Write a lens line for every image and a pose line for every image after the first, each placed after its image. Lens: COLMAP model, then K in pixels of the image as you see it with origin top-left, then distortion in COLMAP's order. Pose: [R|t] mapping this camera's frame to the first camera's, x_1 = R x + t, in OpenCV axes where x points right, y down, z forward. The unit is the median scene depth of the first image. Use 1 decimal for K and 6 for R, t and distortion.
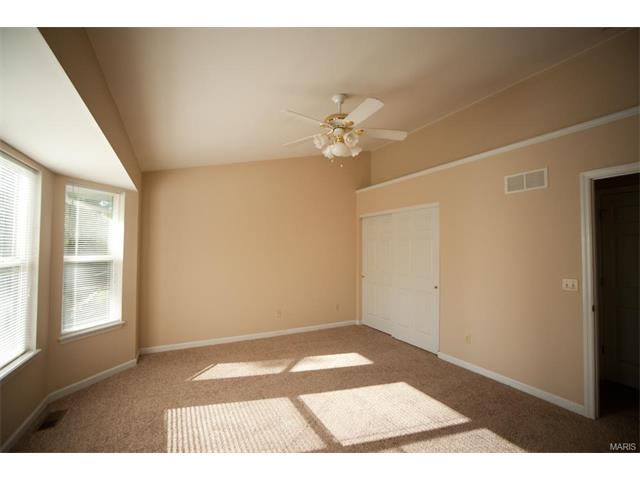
lens RADIAL K [[299.0, 0, 317.9], [0, 299.0, 230.7], [0, 0, 1]] dist [-0.002244, -0.000082]
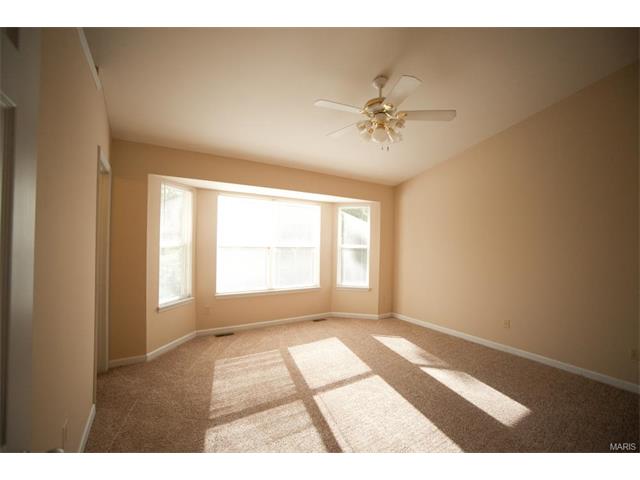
lens RADIAL K [[278.6, 0, 320.0], [0, 278.6, 240.0], [0, 0, 1]] dist [-0.003634, 0.000186]
pose [[0.088487, -0.010468, -0.996022, 0.819998], [0.023004, 0.999700, -0.008463, 0.062053], [0.995812, -0.022164, 0.088701, 0.635225]]
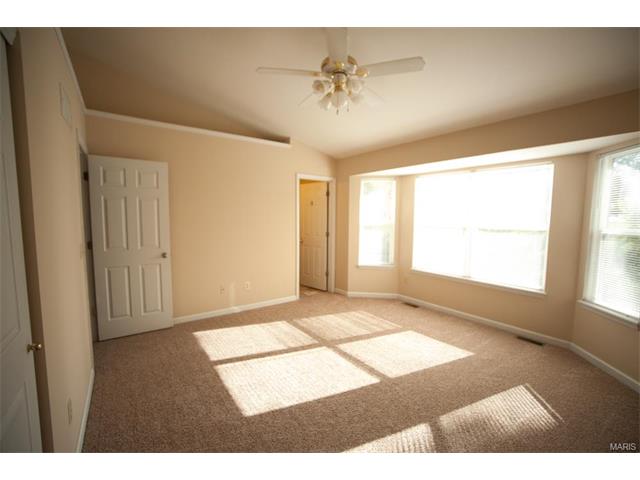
lens RADIAL K [[278.6, 0, 321.8], [0, 278.6, 243.4], [0, 0, 1]] dist [-0.022209, 0.000211]
pose [[-0.985831, -0.003308, -0.167708, 0.220874], [-0.012053, 0.998618, 0.051150, 0.091871], [0.167307, 0.052447, -0.984509, 1.566657]]
